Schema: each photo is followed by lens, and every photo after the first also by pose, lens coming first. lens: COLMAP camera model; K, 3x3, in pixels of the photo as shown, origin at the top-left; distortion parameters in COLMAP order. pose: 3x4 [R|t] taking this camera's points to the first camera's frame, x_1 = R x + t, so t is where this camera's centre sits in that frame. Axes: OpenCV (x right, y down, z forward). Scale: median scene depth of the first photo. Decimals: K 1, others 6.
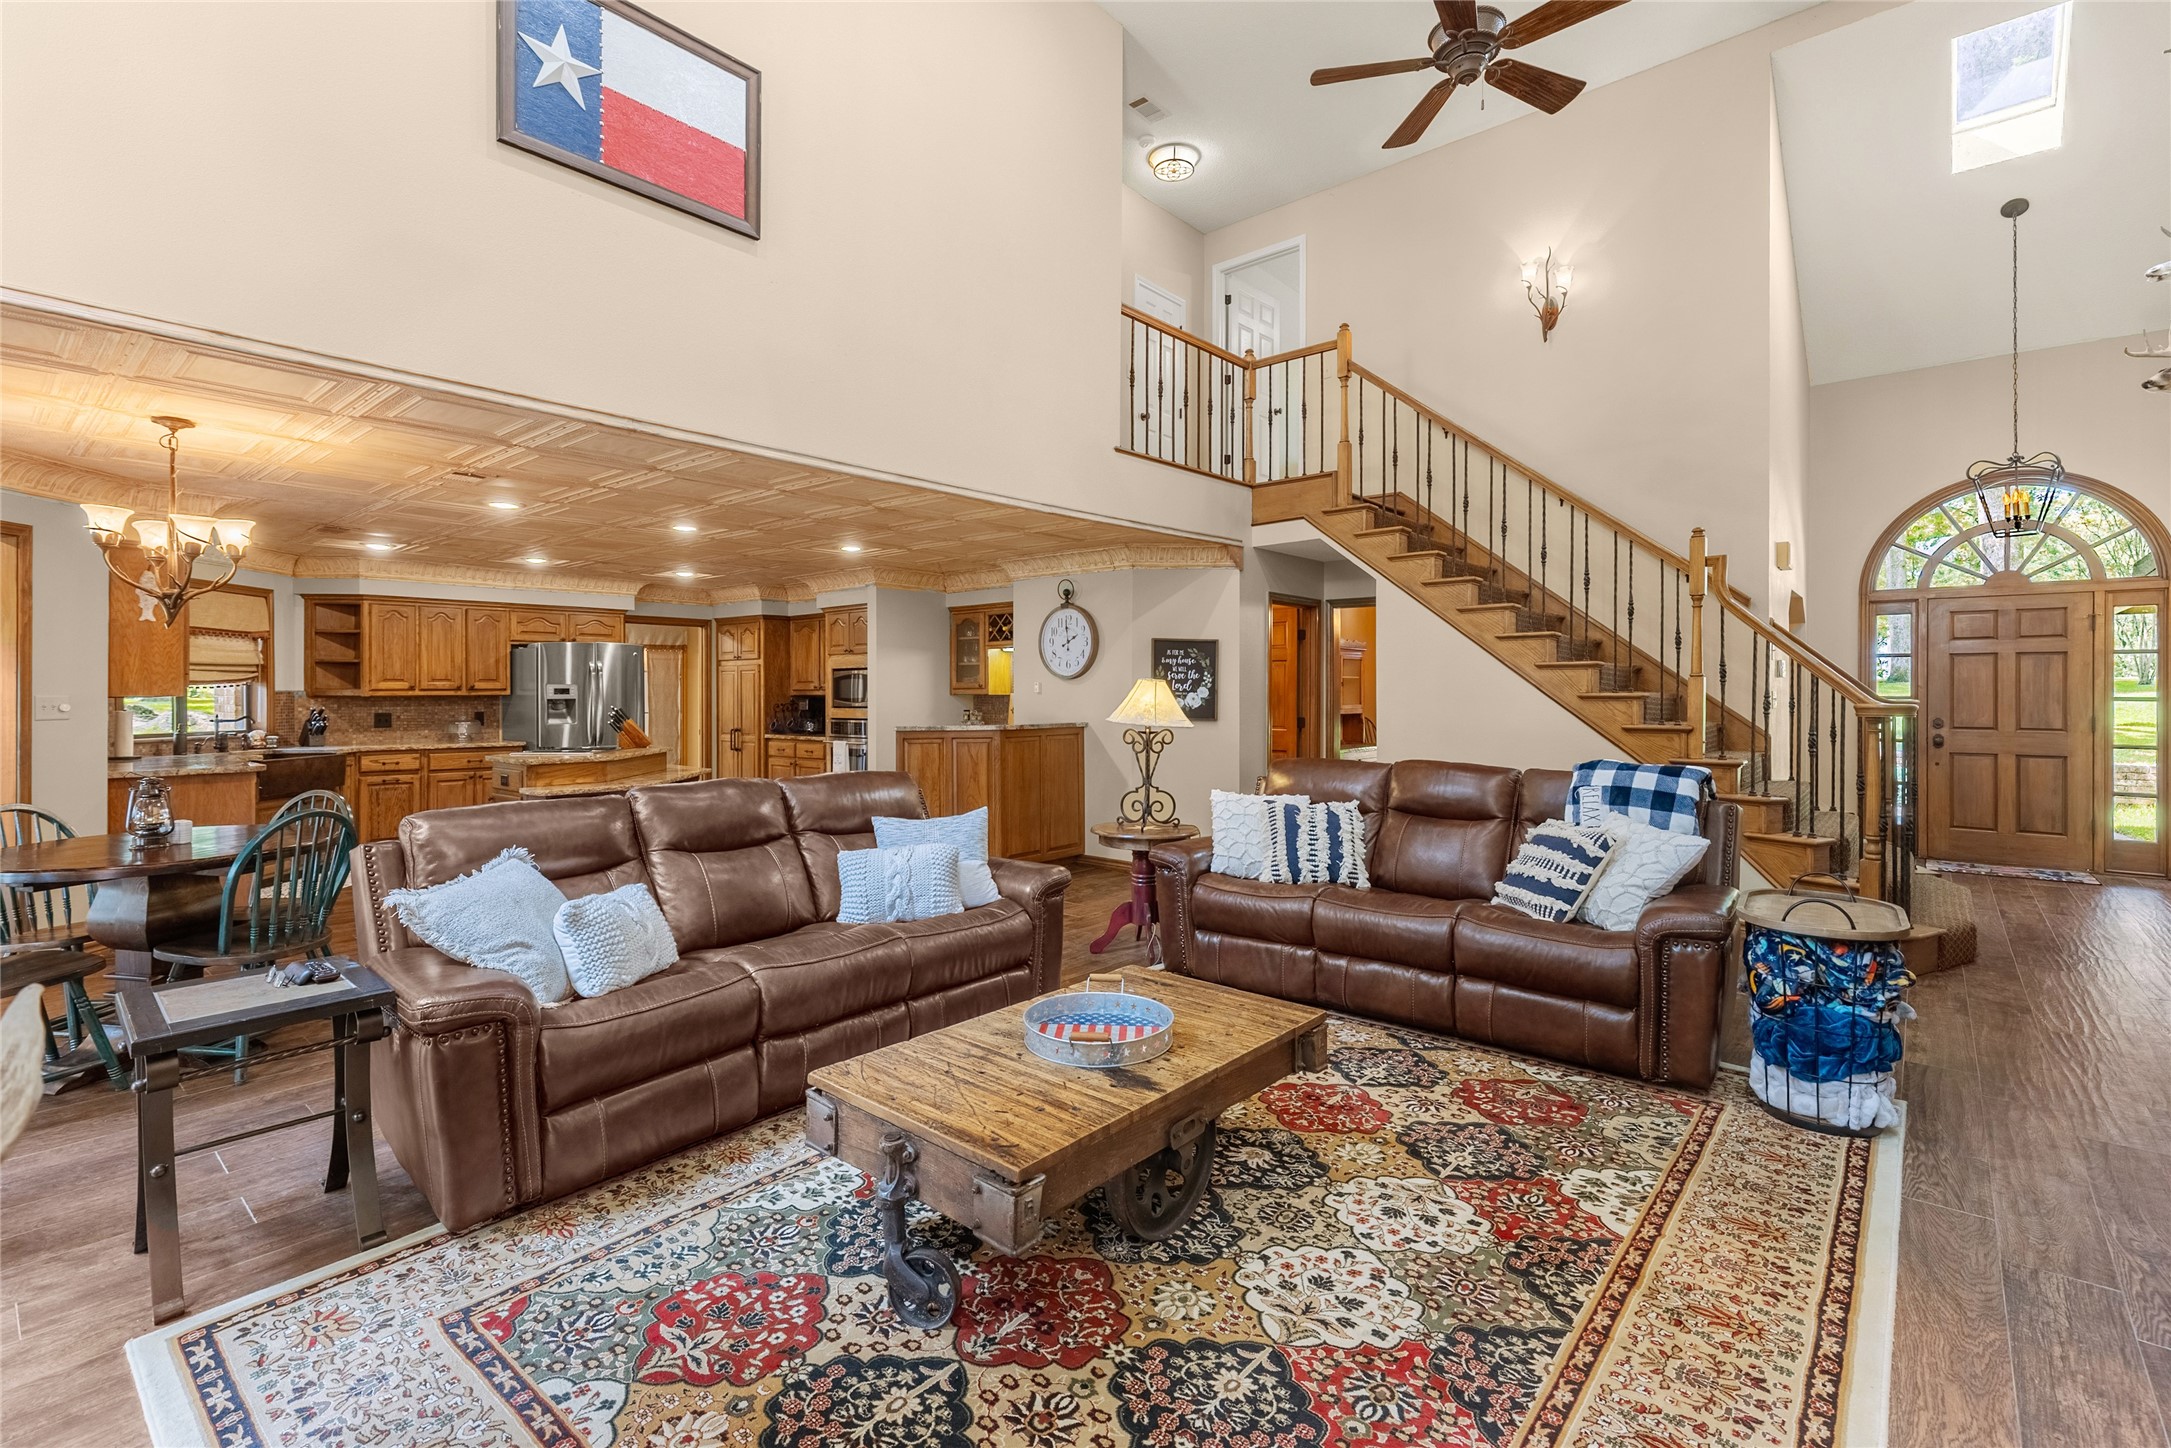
lens RADIAL K [[976.8, 0, 1091.7], [0, 976.8, 687.9], [0, 0, 1]] dist [0.009558, -0.003146]
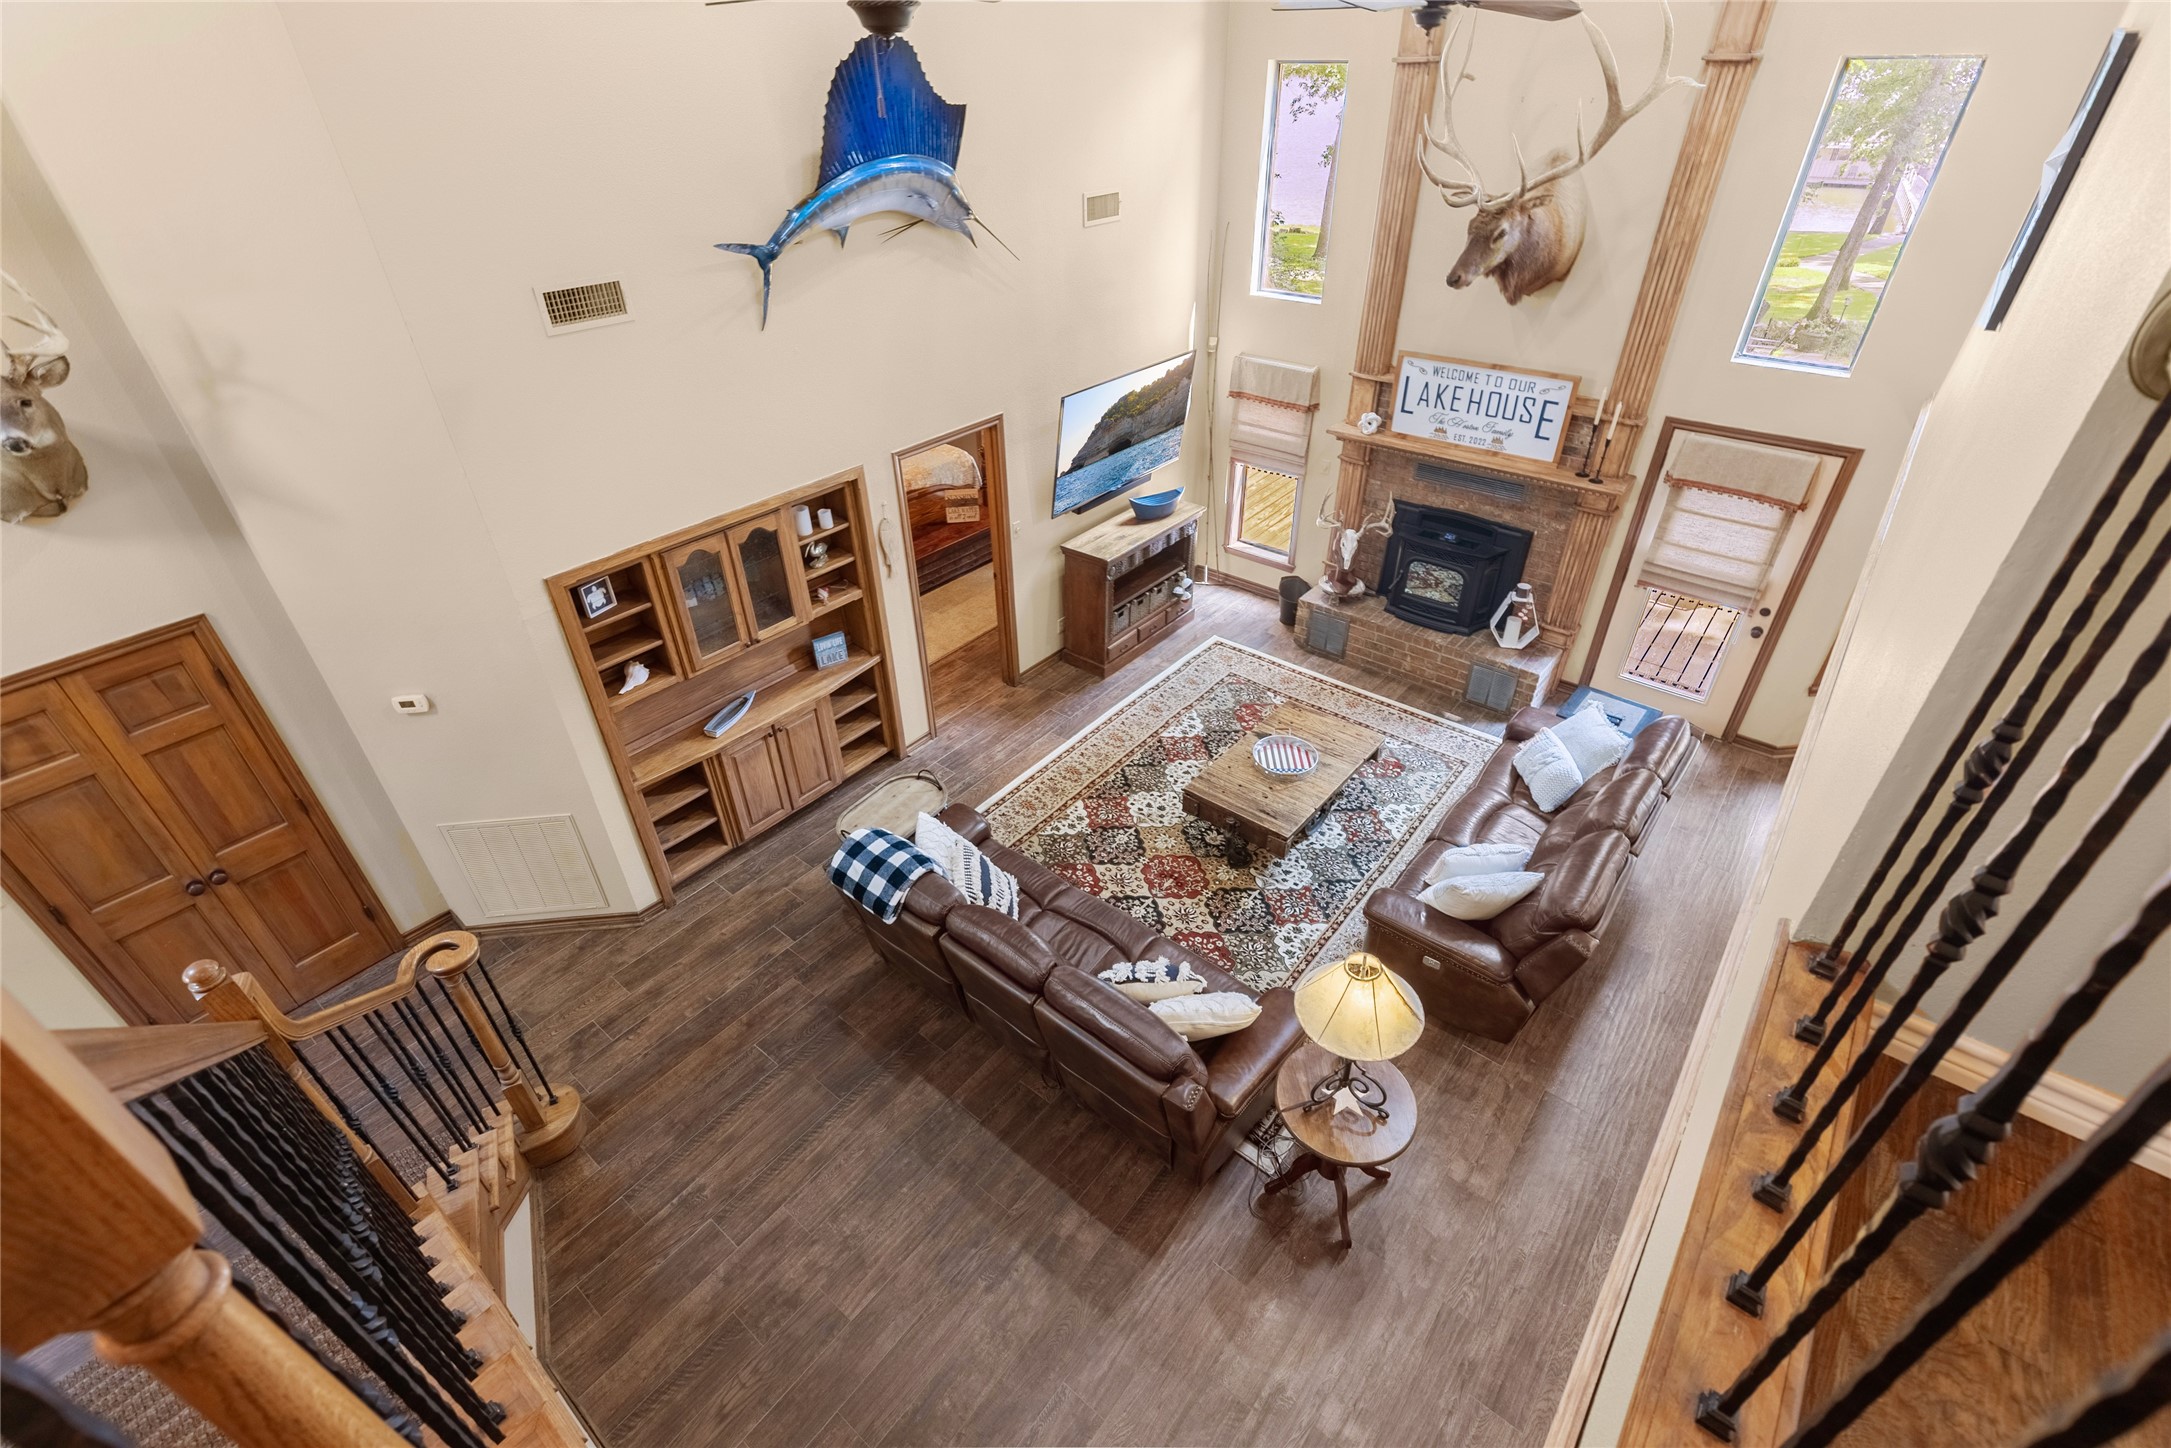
lens RADIAL K [[976.8, 0, 1087.2], [0, 976.8, 716.5], [0, 0, 1]] dist [0.009558, -0.003146]
pose [[-0.999457, 0.031421, -0.009932, 0.175944], [0.020244, 0.823254, 0.567312, -0.378182], [0.026002, 0.566803, -0.823443, 1.003104]]
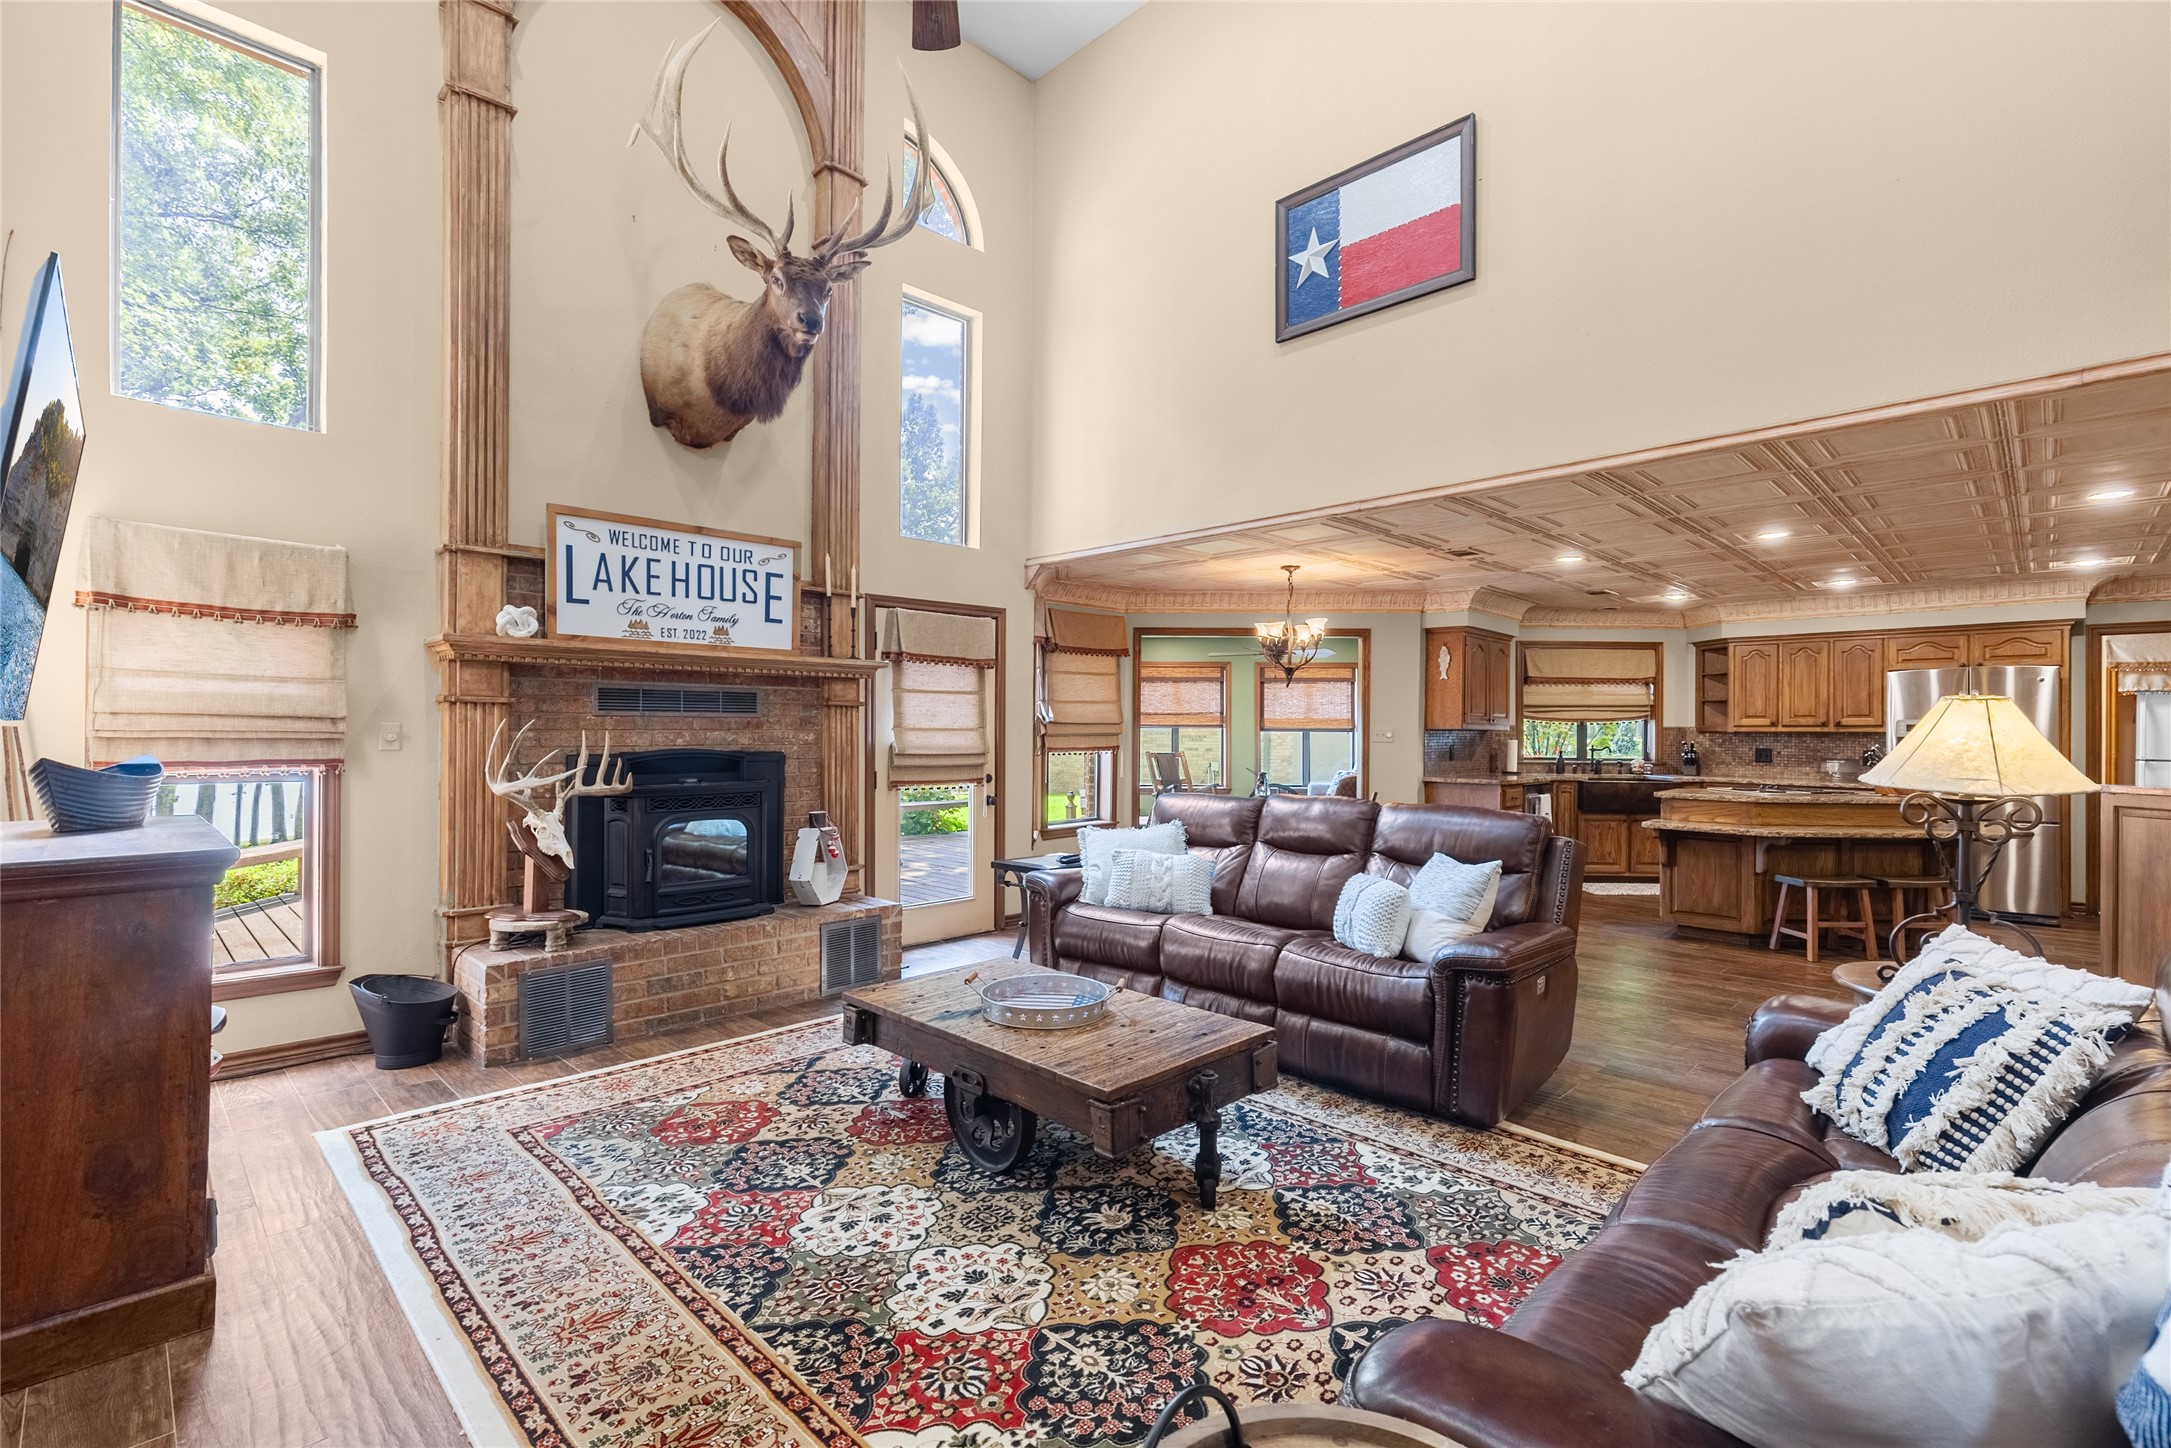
lens RADIAL K [[976.8, 0, 1077.1], [0, 976.8, 722.6], [0, 0, 1]] dist [0.009558, -0.003146]
pose [[-0.077501, -0.005196, -0.996979, 0.413826], [-0.002673, 0.999984, -0.005004, 0.005919], [0.996989, 0.002278, -0.077514, 0.394418]]
